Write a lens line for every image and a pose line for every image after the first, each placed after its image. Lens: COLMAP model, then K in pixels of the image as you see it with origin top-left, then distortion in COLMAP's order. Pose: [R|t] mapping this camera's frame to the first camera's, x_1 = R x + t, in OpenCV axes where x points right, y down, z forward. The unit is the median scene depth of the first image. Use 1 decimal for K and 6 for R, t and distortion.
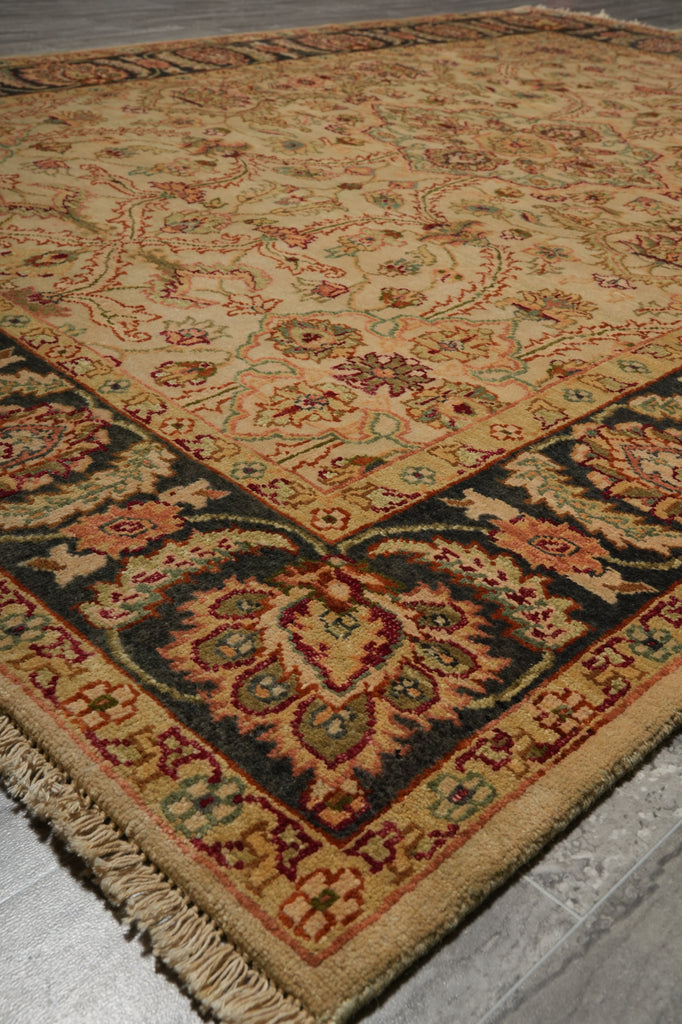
lens RADIAL K [[1077.2, 0, 332.9], [0, 1077.2, 552.0], [0, 0, 1]] dist [-0.009887, 0.234535]
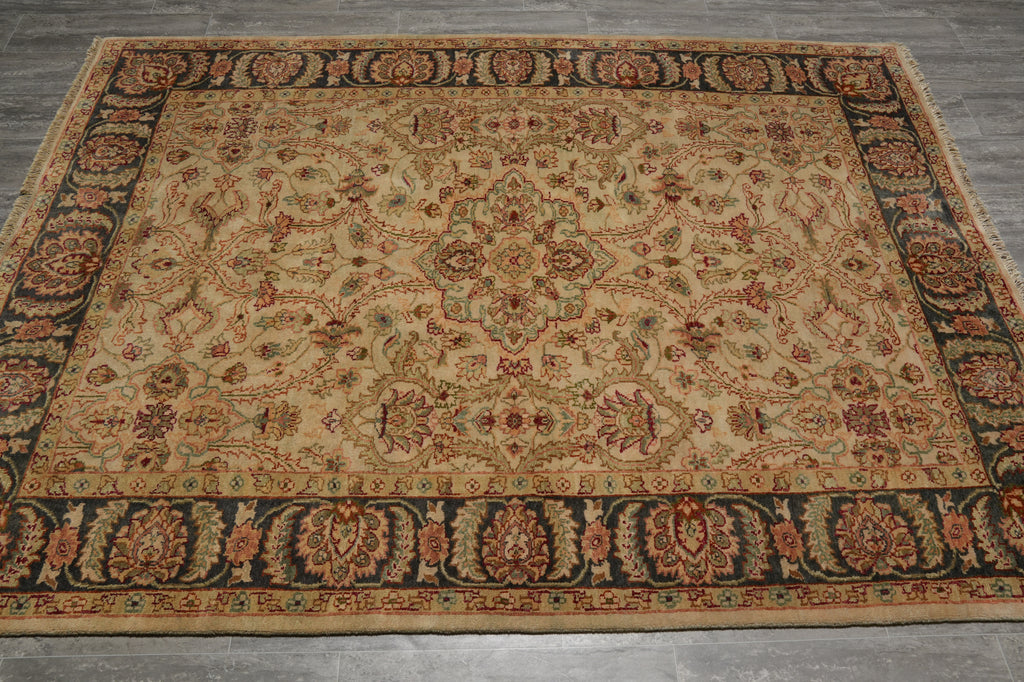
lens RADIAL K [[845.1, 0, 513.7], [0, 845.1, 329.0], [0, 0, 1]] dist [-0.108091, 0.126879]
pose [[0.730546, 0.521936, -0.440324, 1.449884], [-0.370767, 0.844672, 0.386084, -1.471720], [0.573440, -0.118795, 0.810589, 0.061392]]
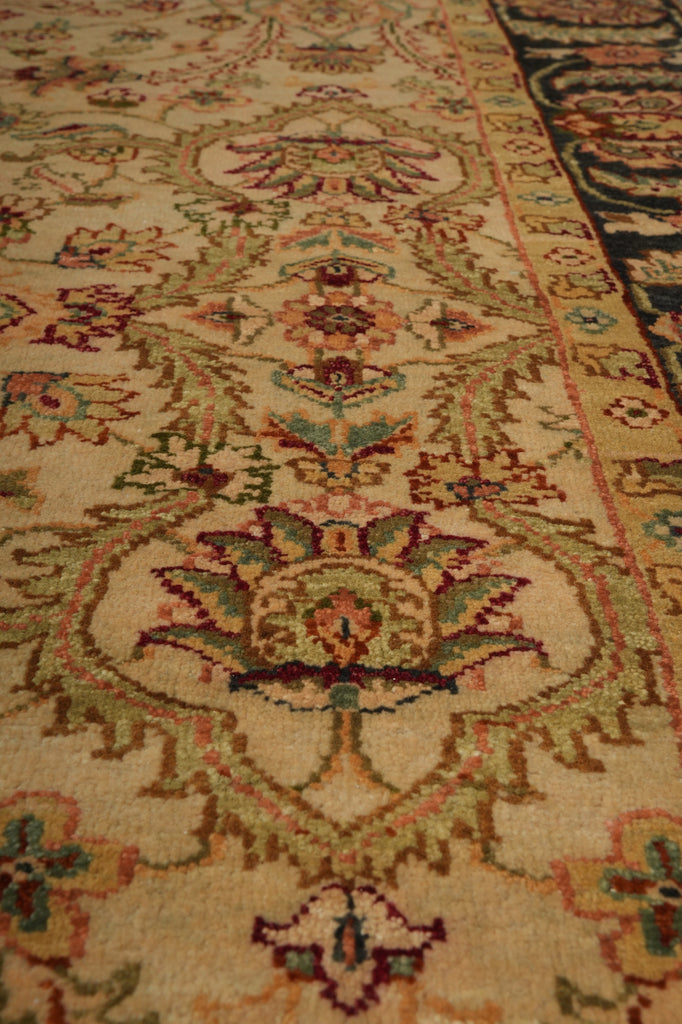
lens RADIAL K [[1152.1, 0, 341.0], [0, 1152.1, 512.0], [0, 0, 1]] dist [-0.005682, 0.278396]
pose [[0.681059, -0.468519, 0.562715, 0.211173], [0.415746, 0.880037, 0.229543, -0.572310], [-0.602756, 0.077614, 0.794142, 1.090809]]
